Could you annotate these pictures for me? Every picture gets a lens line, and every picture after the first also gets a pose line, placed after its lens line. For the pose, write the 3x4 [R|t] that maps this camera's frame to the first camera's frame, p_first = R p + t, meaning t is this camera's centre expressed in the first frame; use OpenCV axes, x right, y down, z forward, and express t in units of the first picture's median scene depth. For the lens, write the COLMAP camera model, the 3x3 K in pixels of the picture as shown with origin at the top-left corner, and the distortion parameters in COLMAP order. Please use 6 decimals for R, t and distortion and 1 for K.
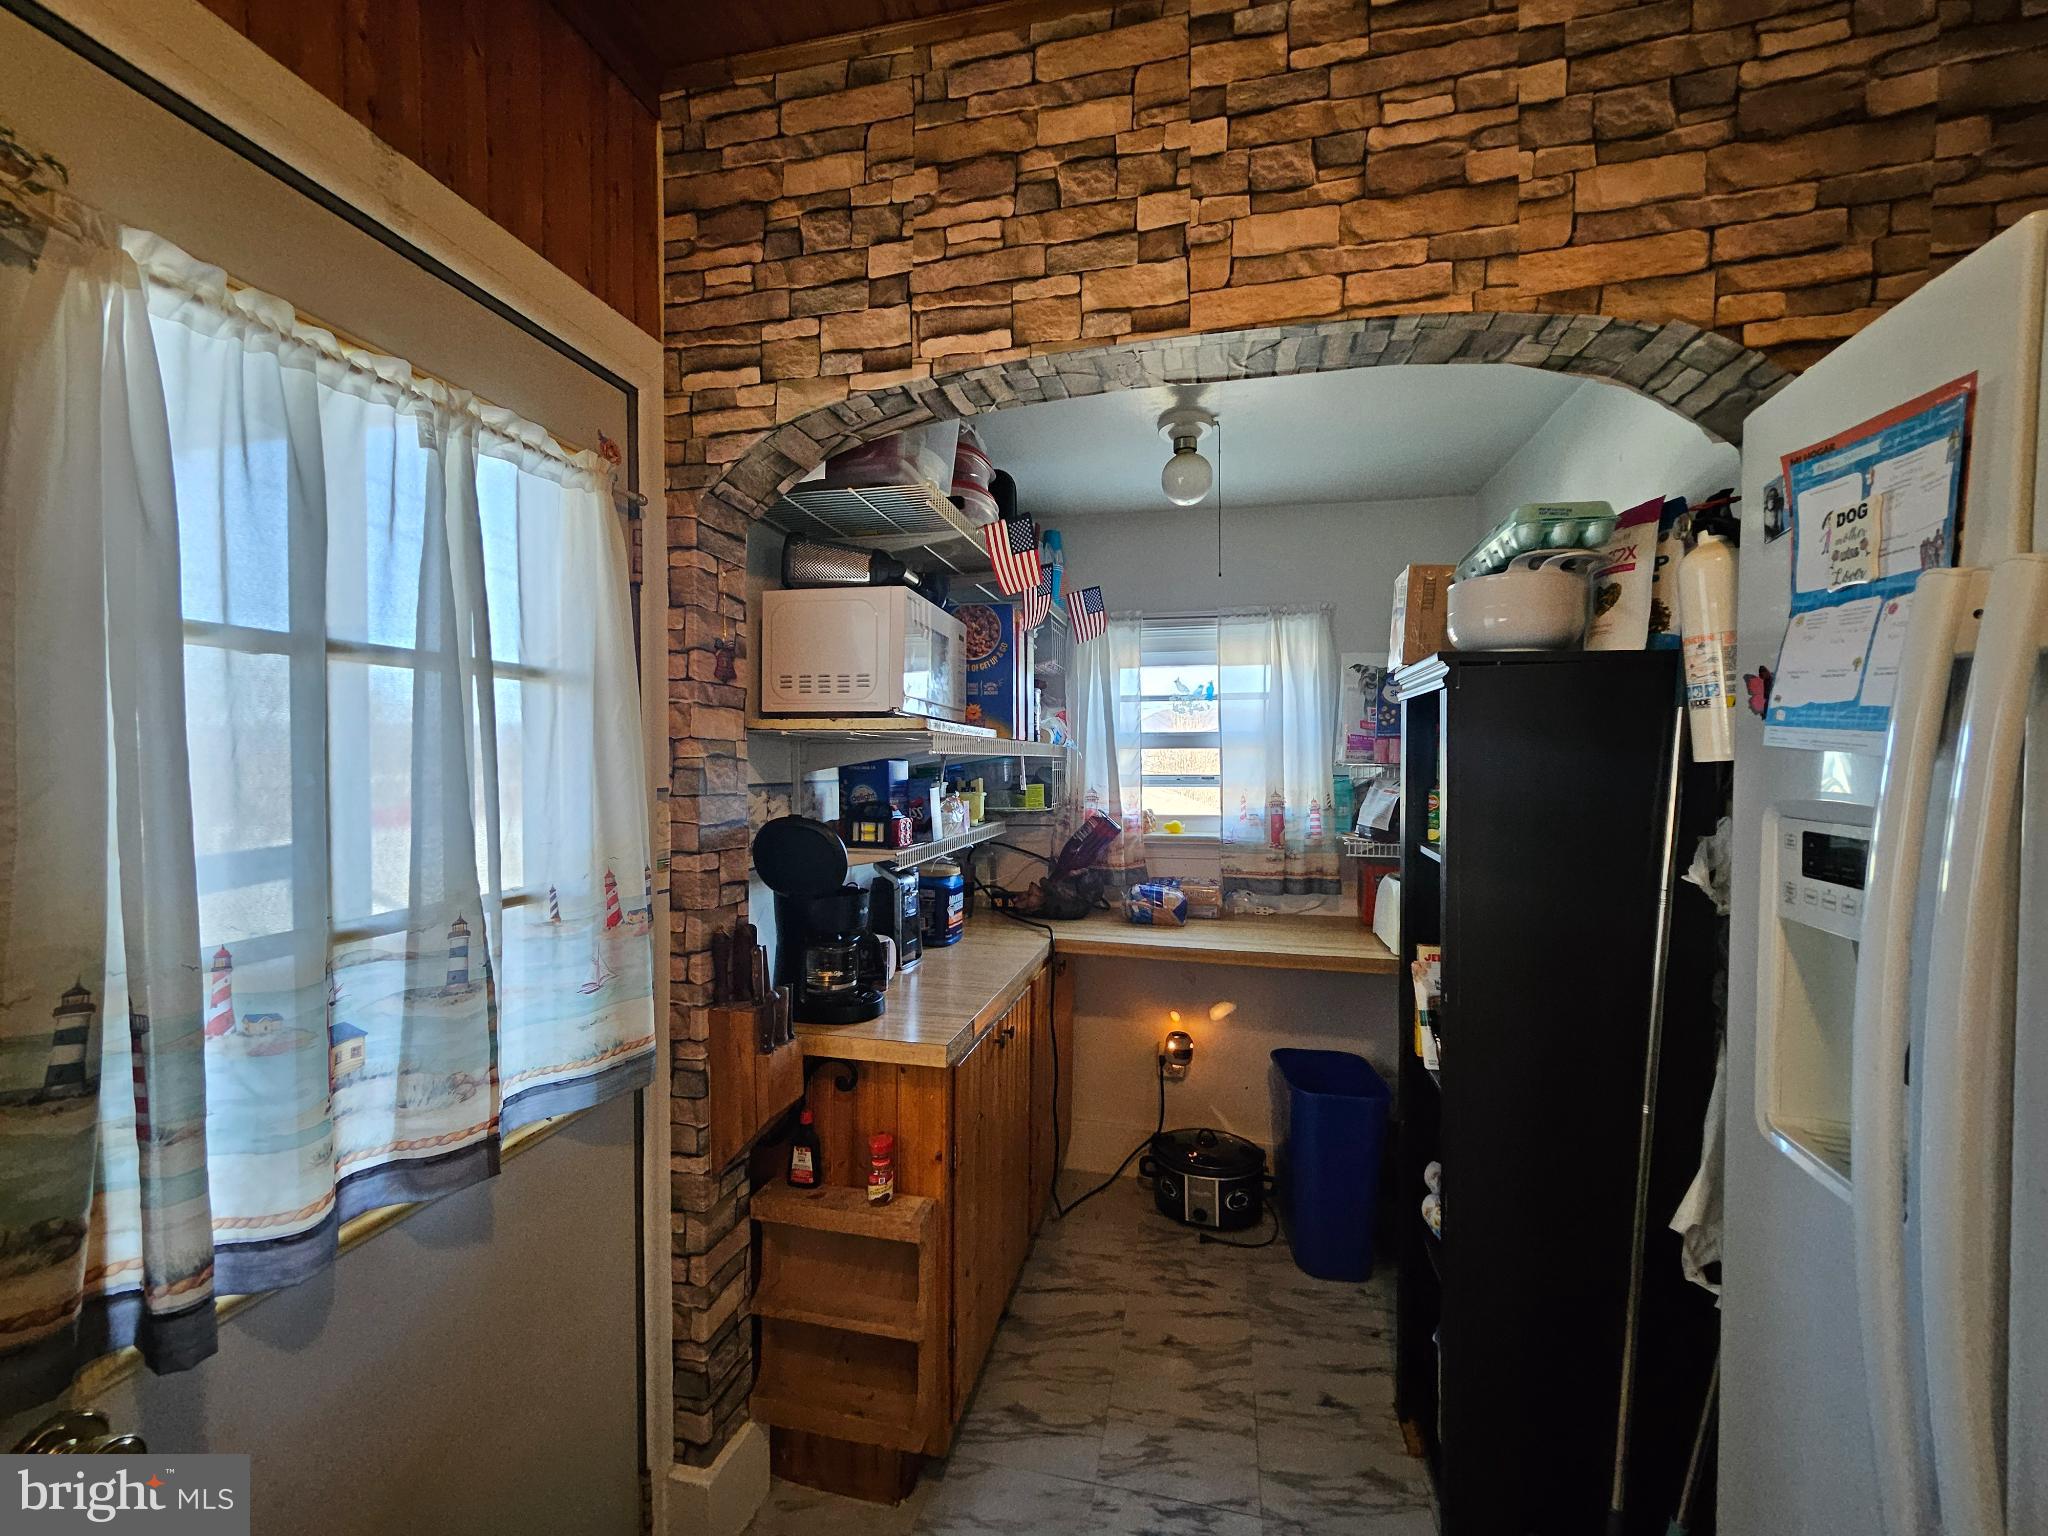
lens RADIAL K [[812.5, 0, 1026.6], [0, 812.5, 775.9], [0, 0, 1]] dist [-0.000377, -0.000021]
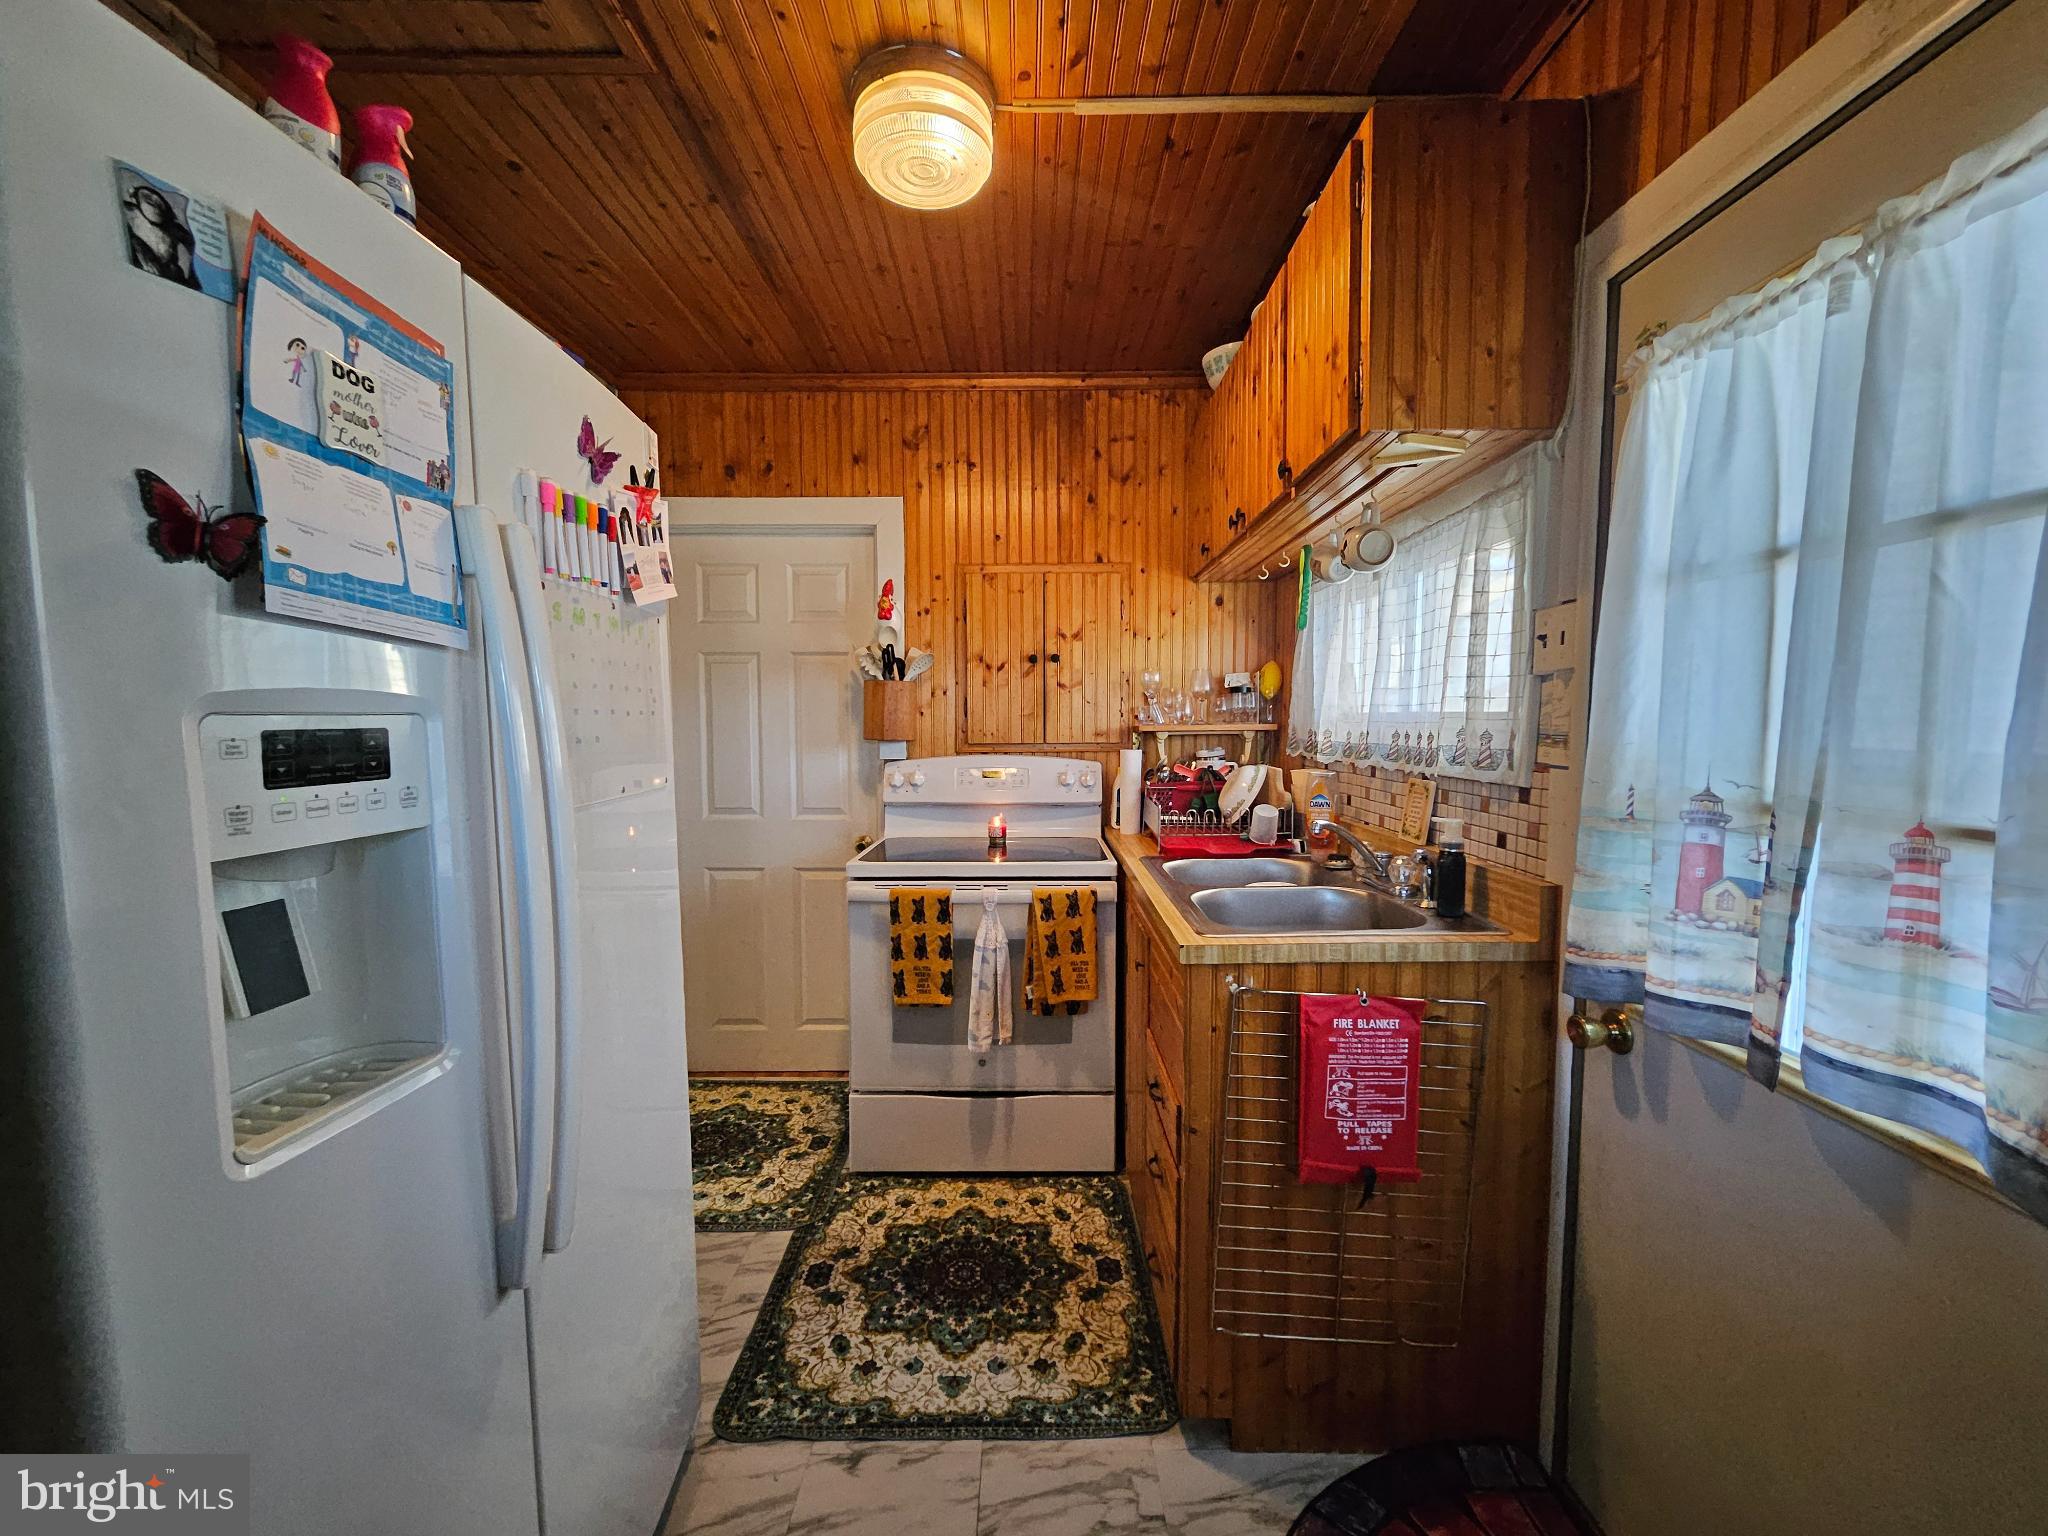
lens RADIAL K [[812.5, 0, 1021.1], [0, 812.5, 777.5], [0, 0, 1]] dist [-0.000377, -0.000021]
pose [[-0.976058, 0.024331, -0.216146, 0.436093], [0.002604, 0.994960, 0.100241, 0.037790], [0.217495, 0.097278, -0.971202, 1.899809]]
